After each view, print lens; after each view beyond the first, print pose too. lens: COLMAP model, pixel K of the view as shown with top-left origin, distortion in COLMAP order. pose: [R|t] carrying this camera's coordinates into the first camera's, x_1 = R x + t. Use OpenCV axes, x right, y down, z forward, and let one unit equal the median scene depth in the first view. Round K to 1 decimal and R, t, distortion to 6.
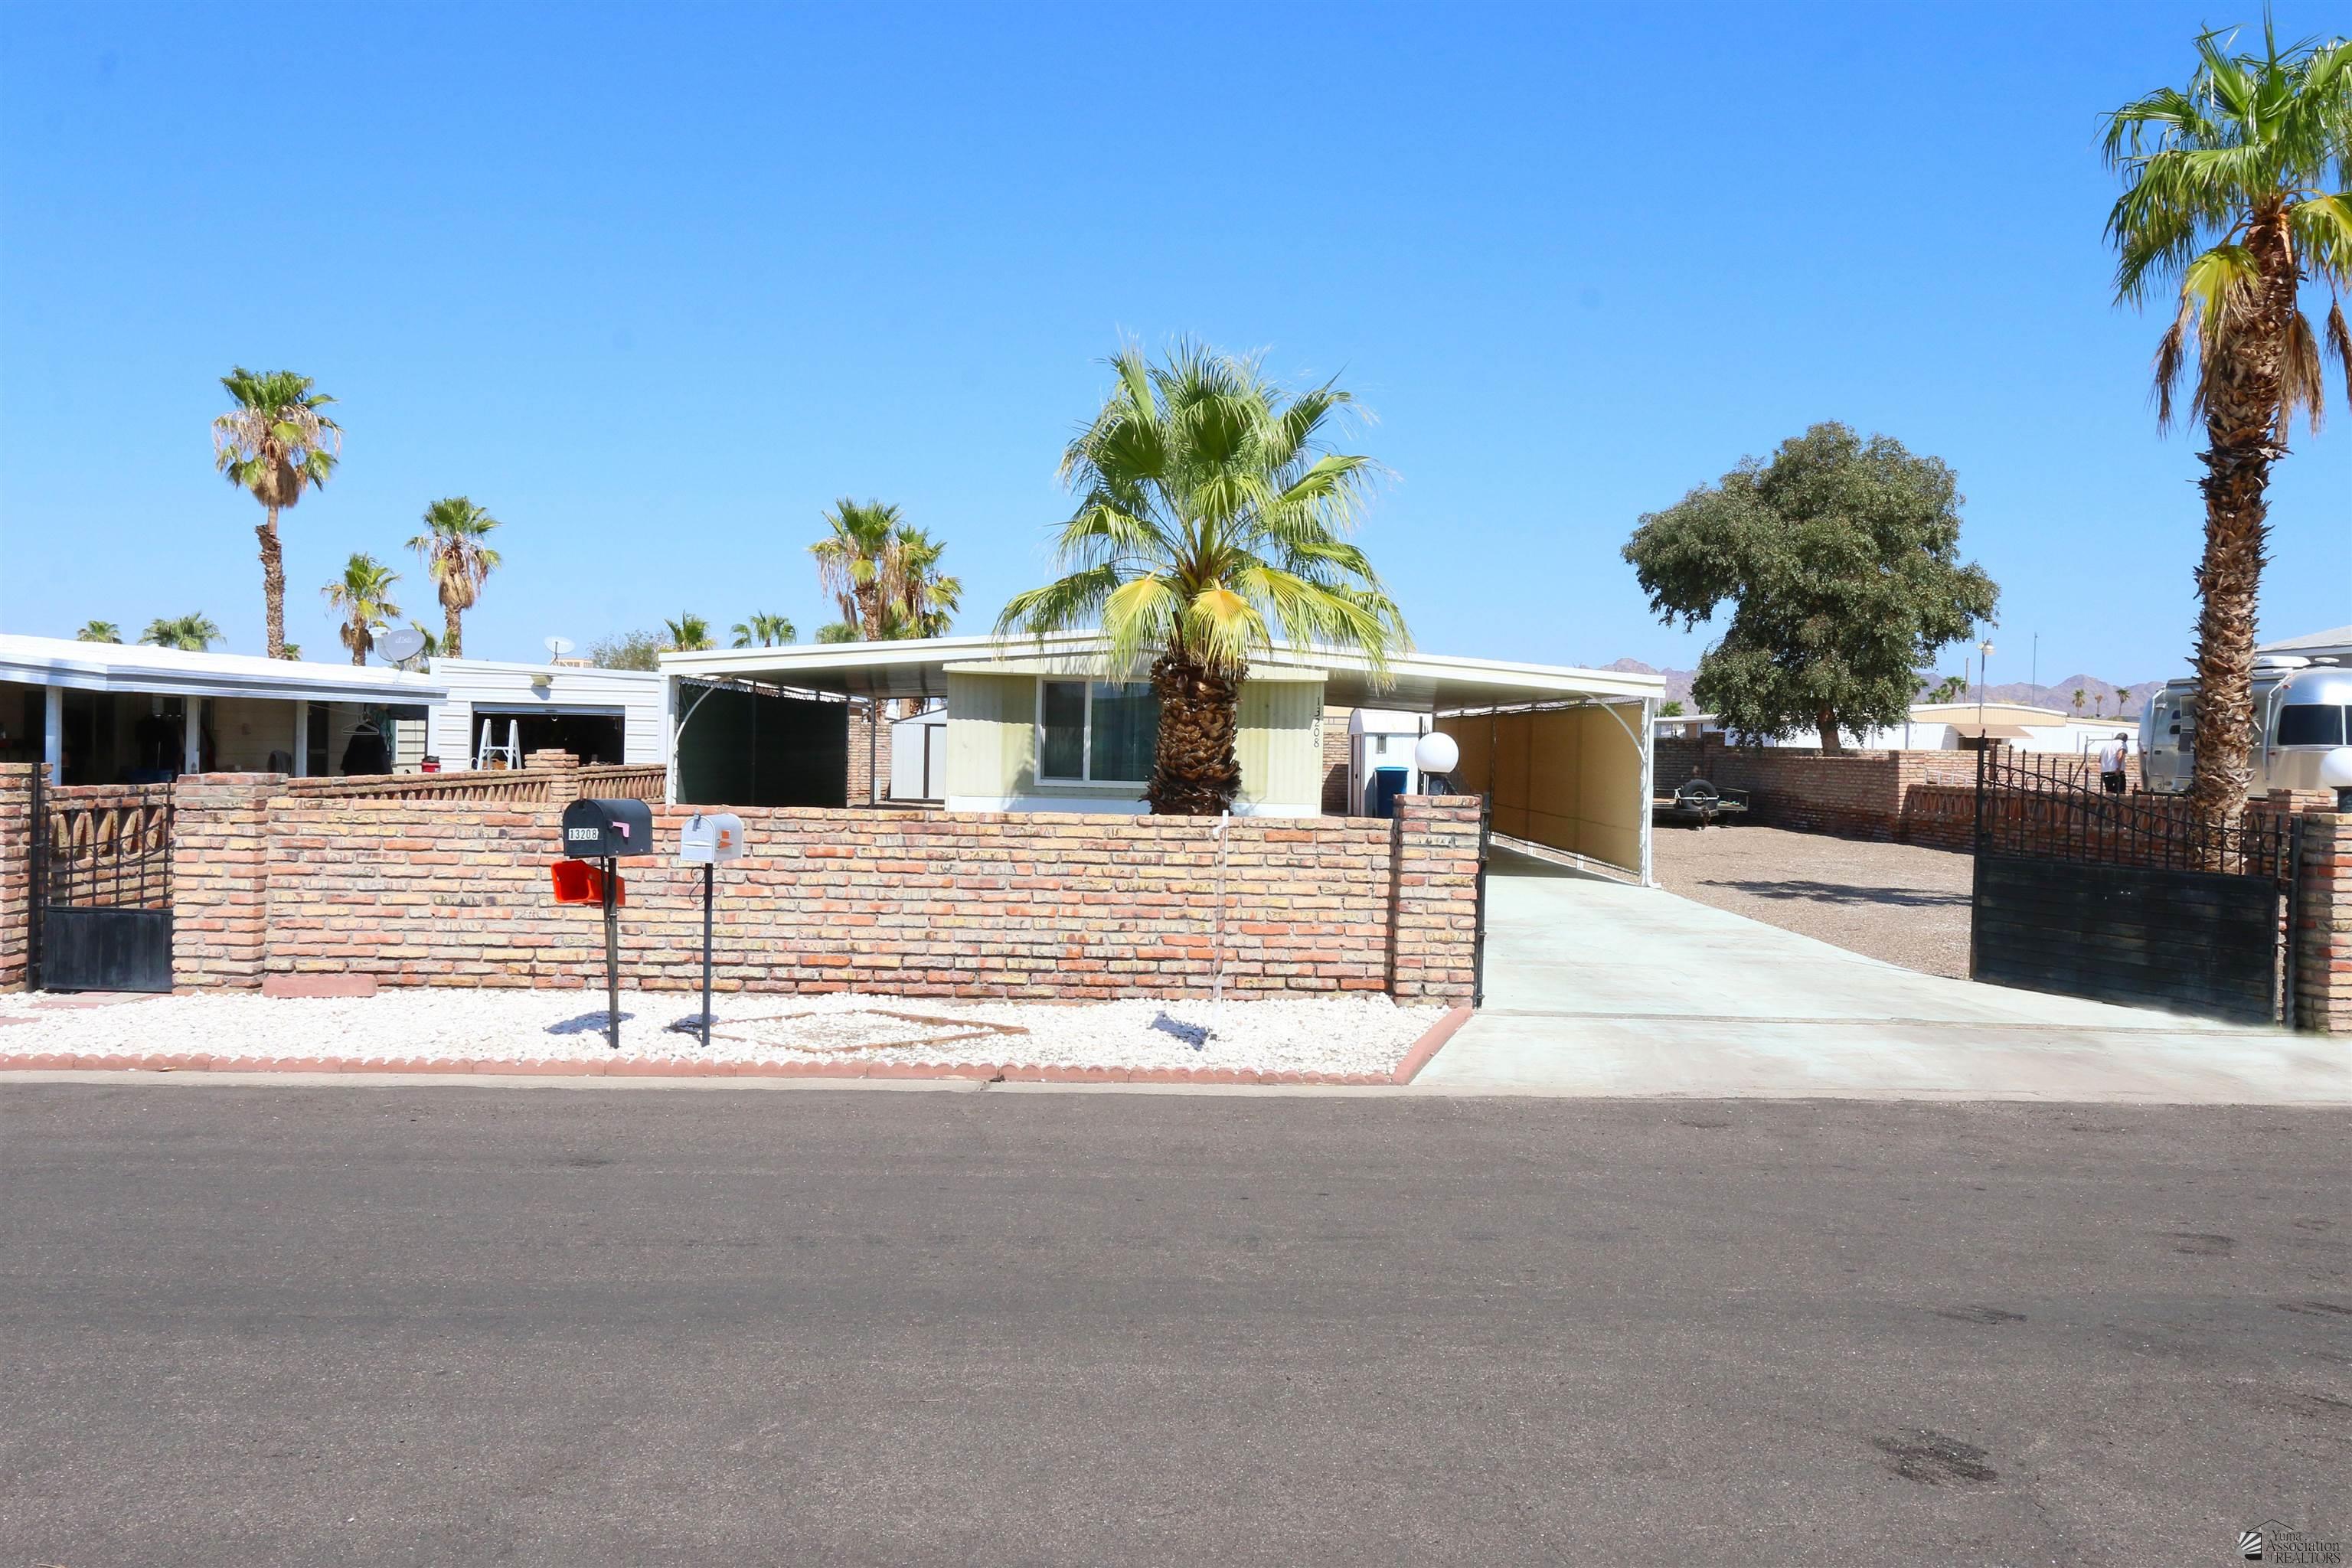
lens RADIAL K [[1847.6, 0, 1176.0], [0, 1847.6, 784.0], [0, 0, 1]] dist [-0.003414, -0.001521]
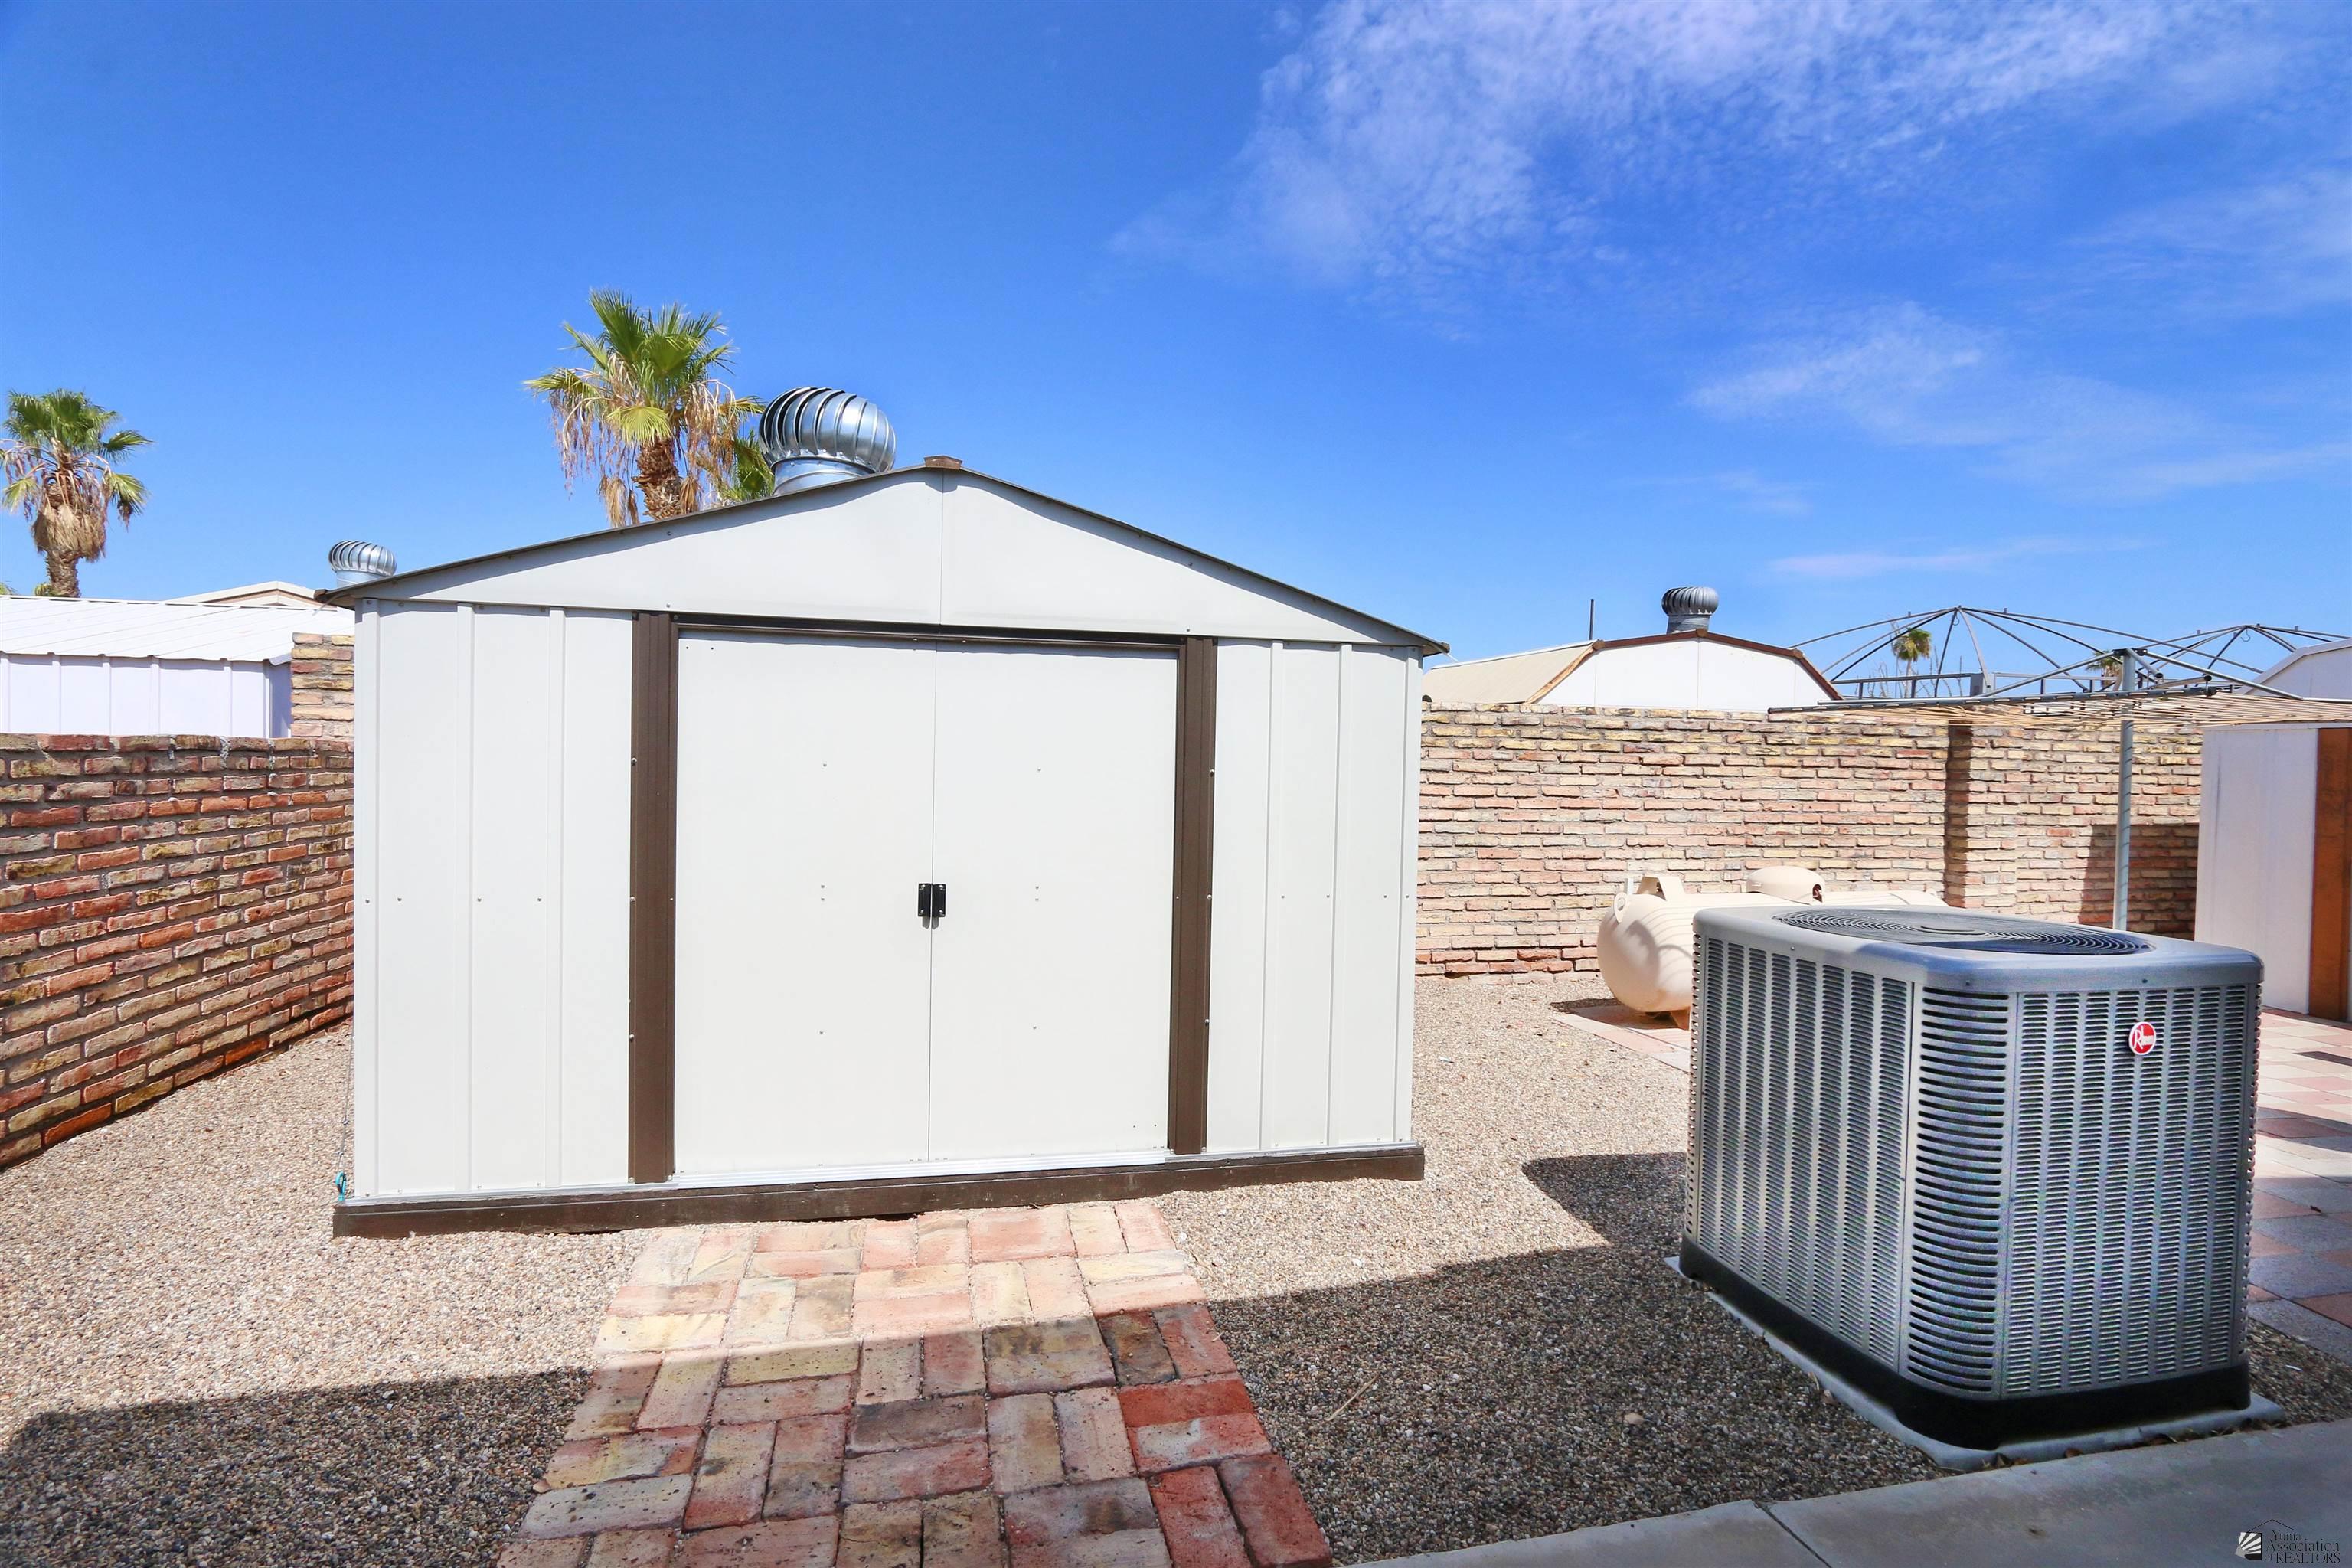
lens RADIAL K [[1081.8, 0, 1176.0], [0, 1081.8, 784.0], [0, 0, 1]] dist [-0.001208, 0.000507]
pose [[0.980725, -0.005139, 0.195324, -0.121179], [0.003832, 0.999968, 0.007070, -0.022755], [-0.195354, -0.006186, 0.980713, 0.977024]]
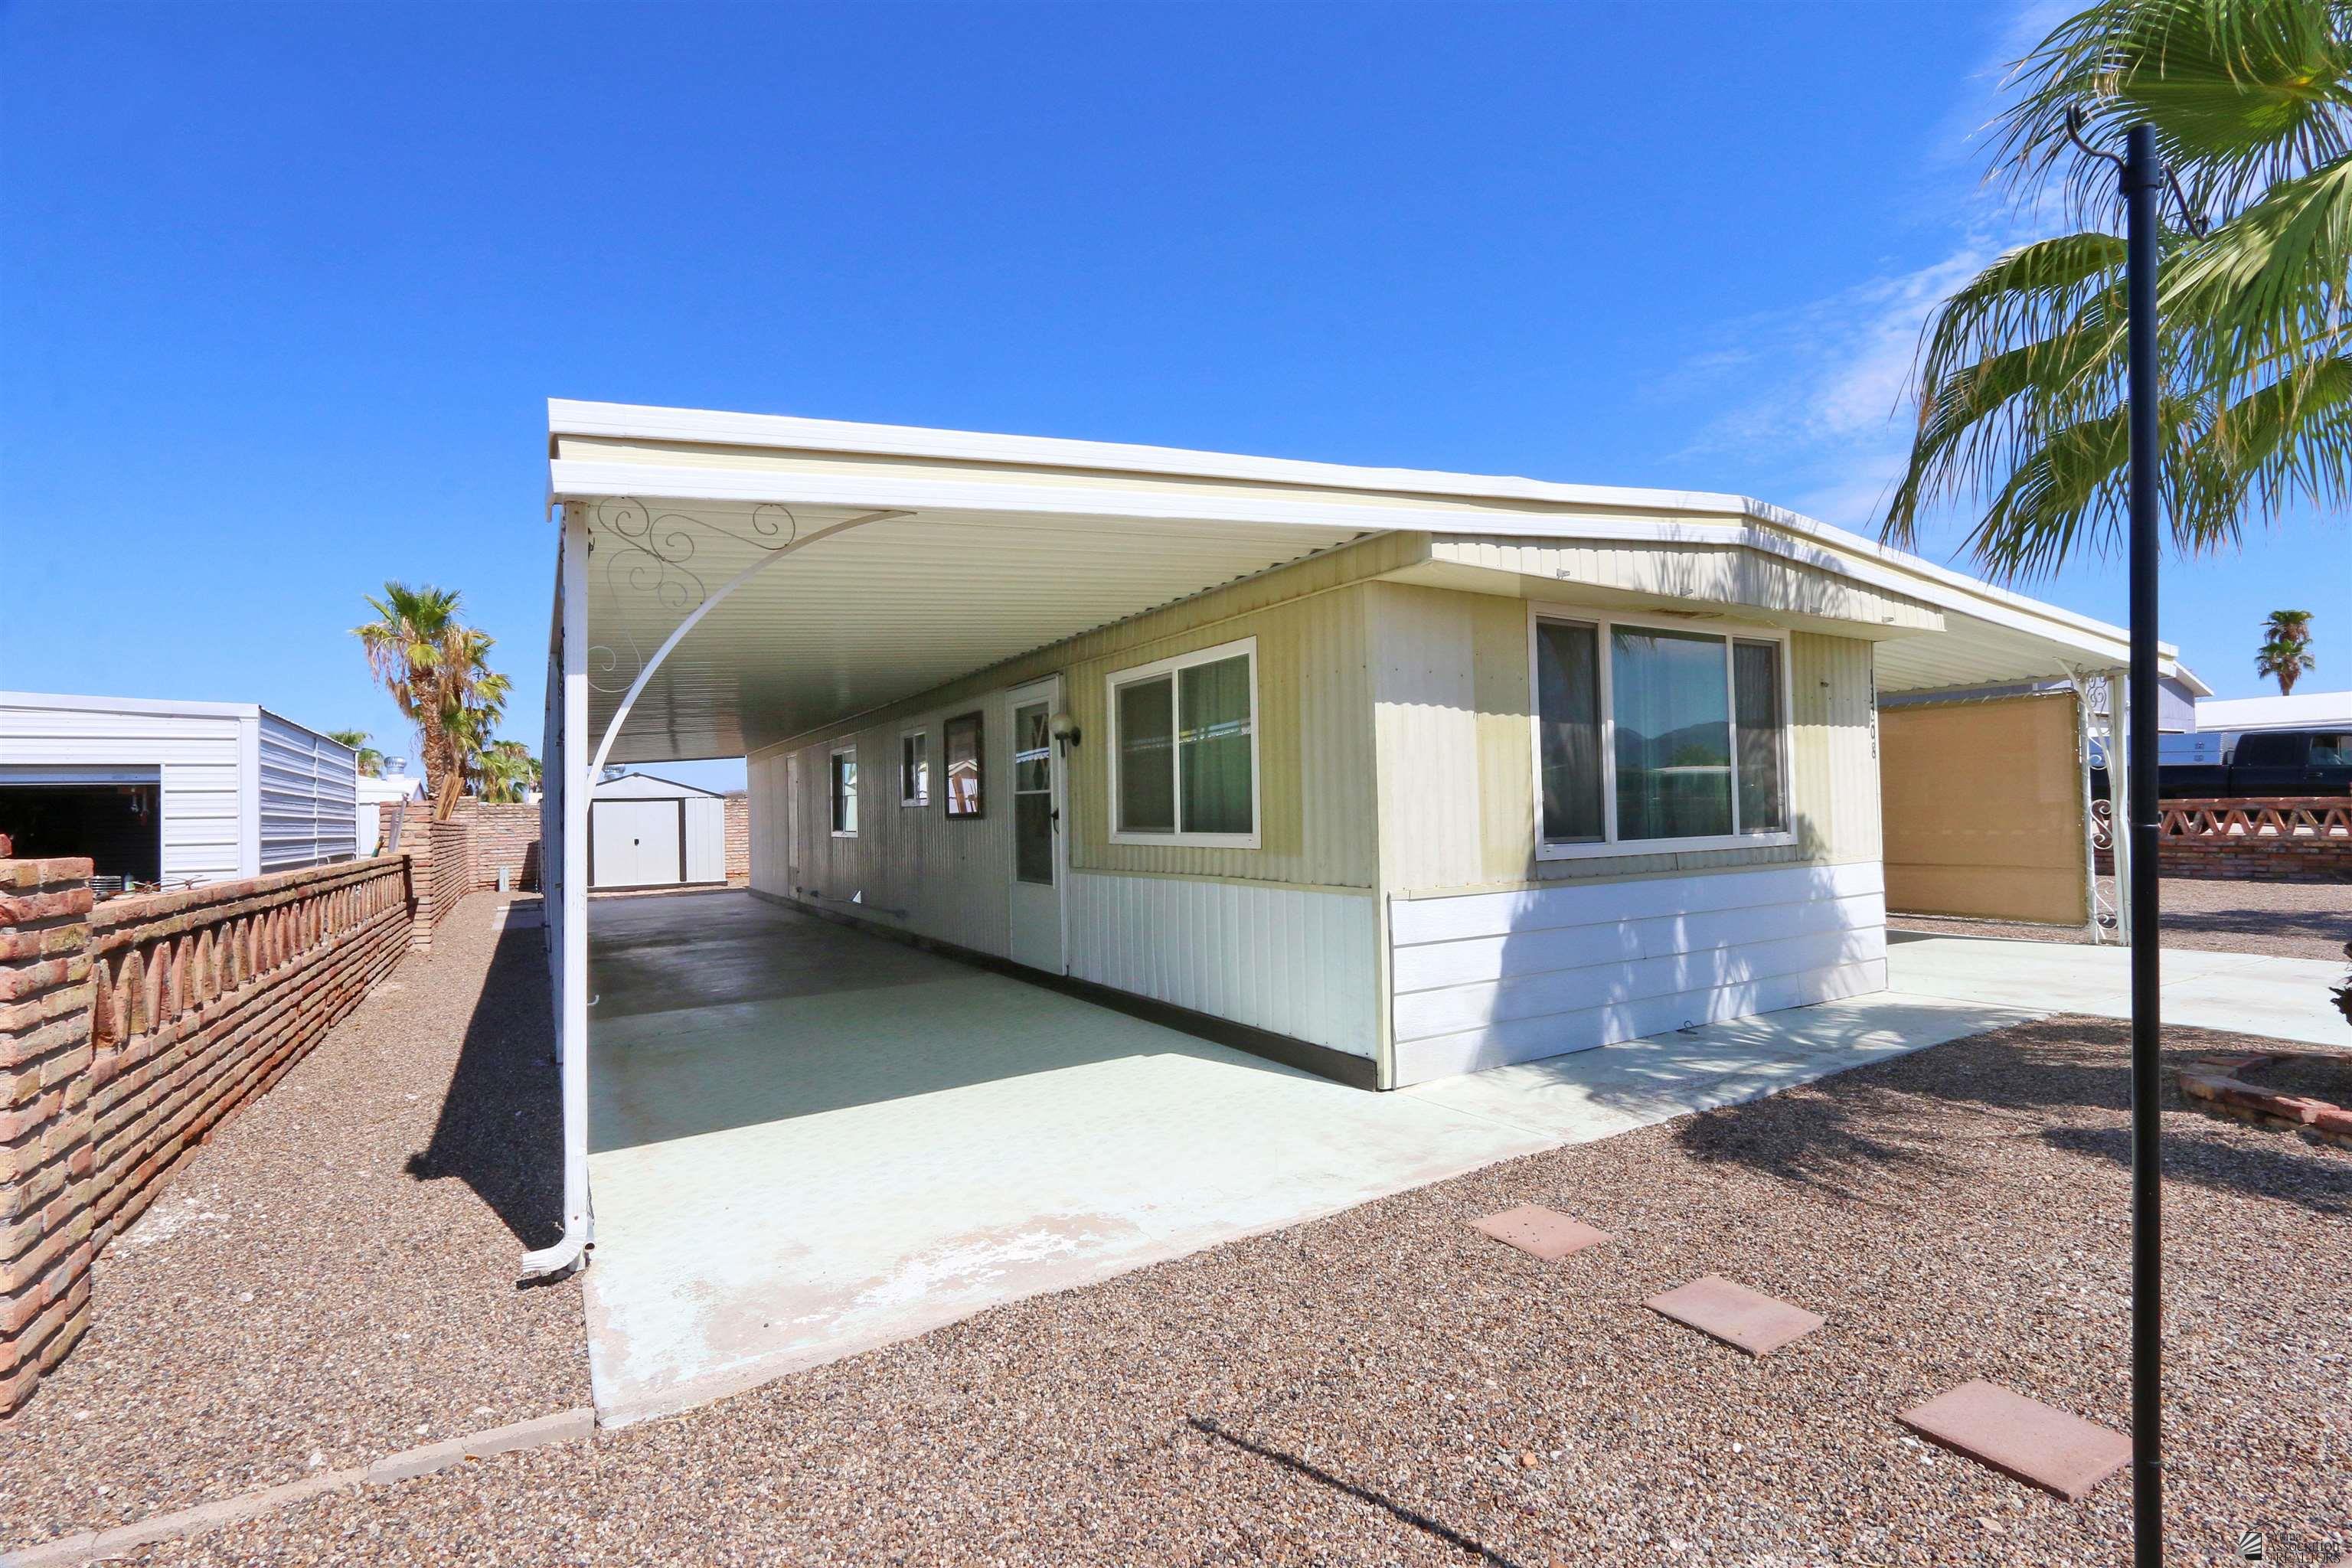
lens RADIAL K [[1081.8, 0, 1176.0], [0, 1081.8, 784.0], [0, 0, 1]] dist [-0.001208, 0.000507]
pose [[0.871508, -0.034108, 0.489193, -0.152177], [0.058054, 0.997739, -0.033858, -0.007606], [-0.486932, 0.057907, 0.871518, 0.456459]]
